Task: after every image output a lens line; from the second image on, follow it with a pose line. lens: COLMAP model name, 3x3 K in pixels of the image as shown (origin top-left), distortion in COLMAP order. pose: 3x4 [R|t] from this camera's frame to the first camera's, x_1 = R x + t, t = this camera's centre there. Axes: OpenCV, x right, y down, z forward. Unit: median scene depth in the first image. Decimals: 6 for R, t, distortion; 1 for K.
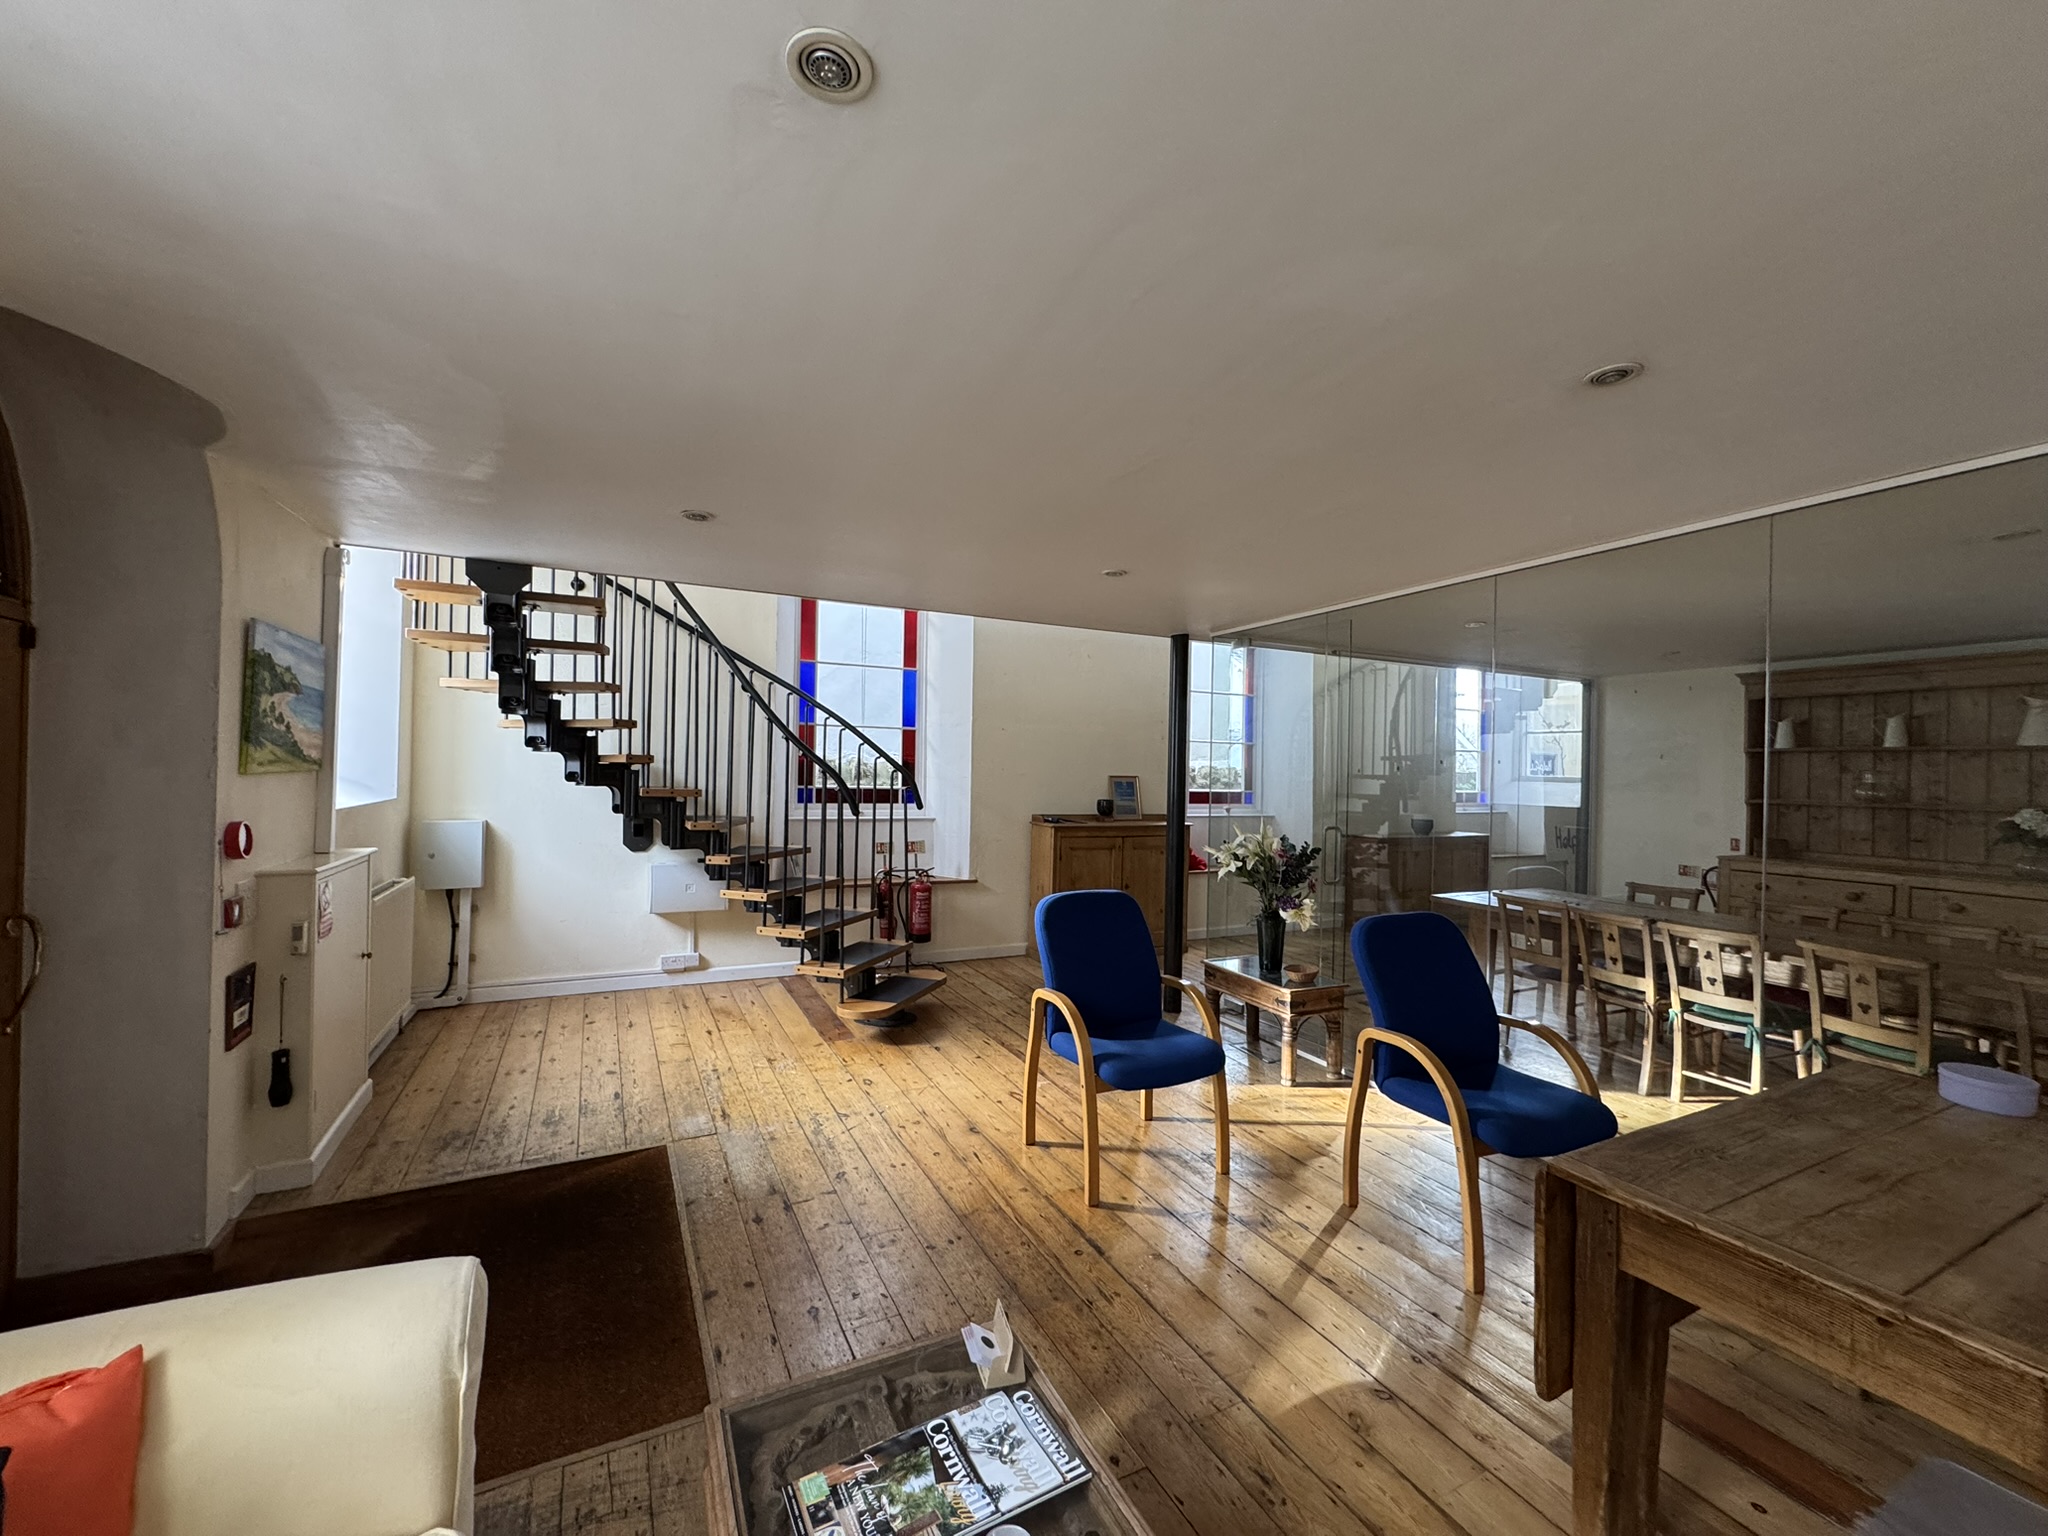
lens RADIAL K [[819.1, 0, 1024.0], [0, 819.1, 768.0], [0, 0, 1]] dist [0.000214, 0.000235]
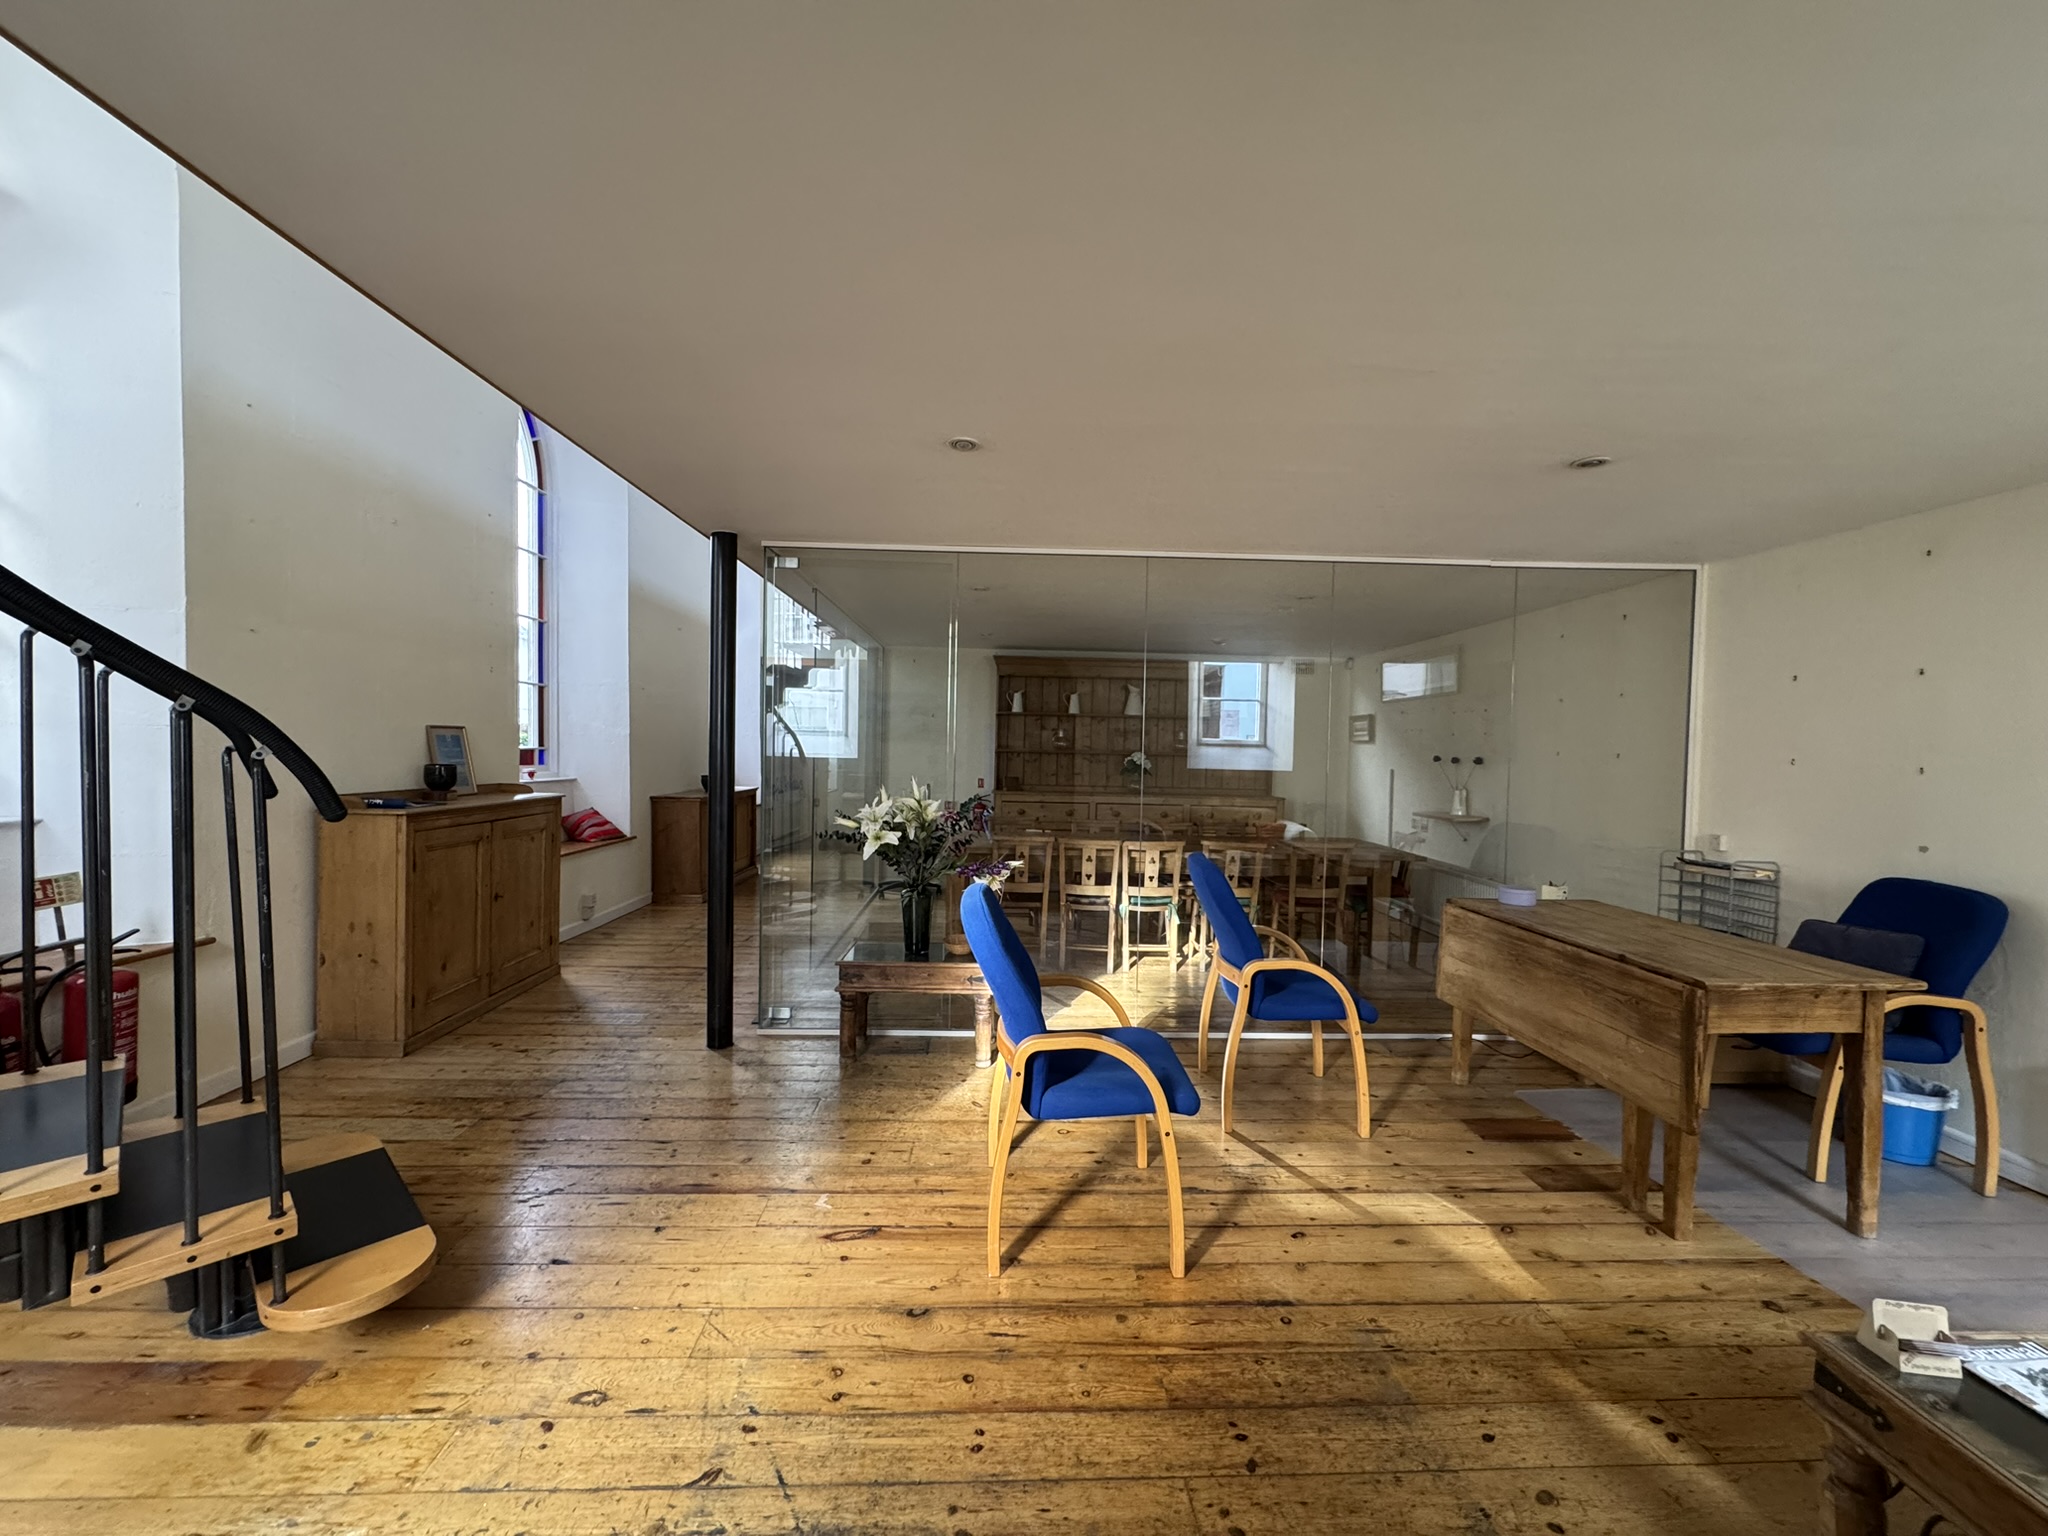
lens RADIAL K [[819.1, 0, 1024.0], [0, 819.1, 768.0], [0, 0, 1]] dist [0.000214, 0.000235]
pose [[0.403833, -0.035024, 0.914162, -0.476627], [-0.016787, 0.998815, 0.045682, 0.010311], [-0.914679, -0.033794, 0.402766, 0.586893]]
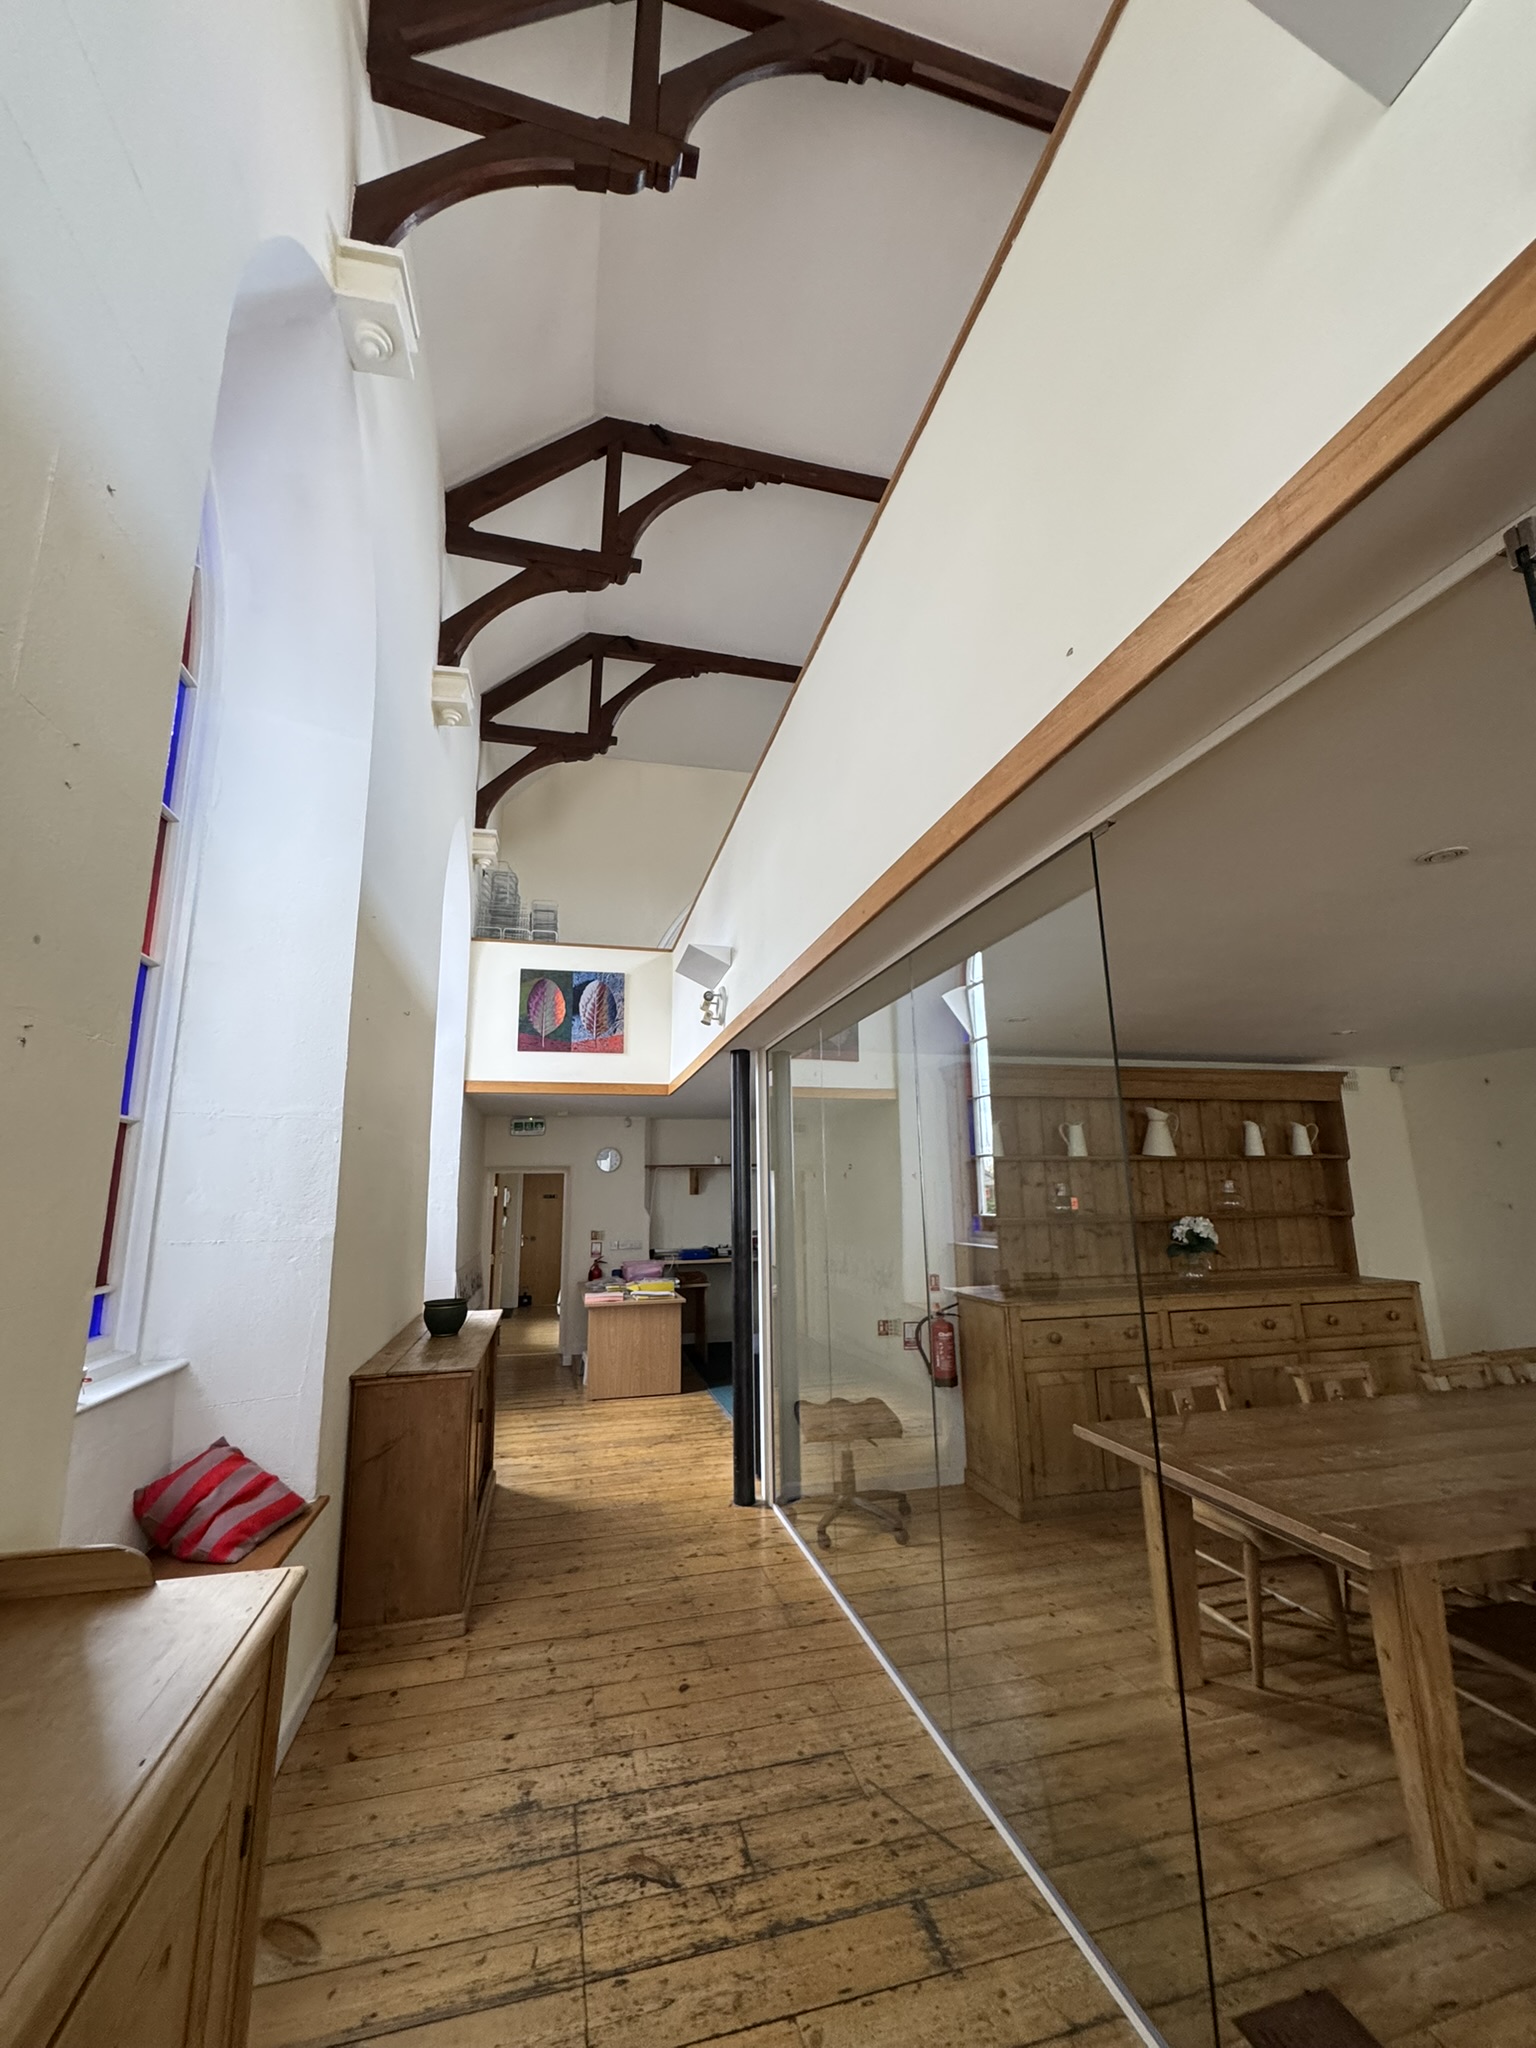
lens RADIAL K [[819.1, 0, 768.0], [0, 819.1, 1024.0], [0, 0, 1]] dist [0.000214, 0.000235]
pose [[0.187012, 0.173769, 0.966866, 0.082673], [0.017542, 0.983483, -0.180148, -0.014872], [-0.982201, 0.050650, 0.180875, 1.490185]]
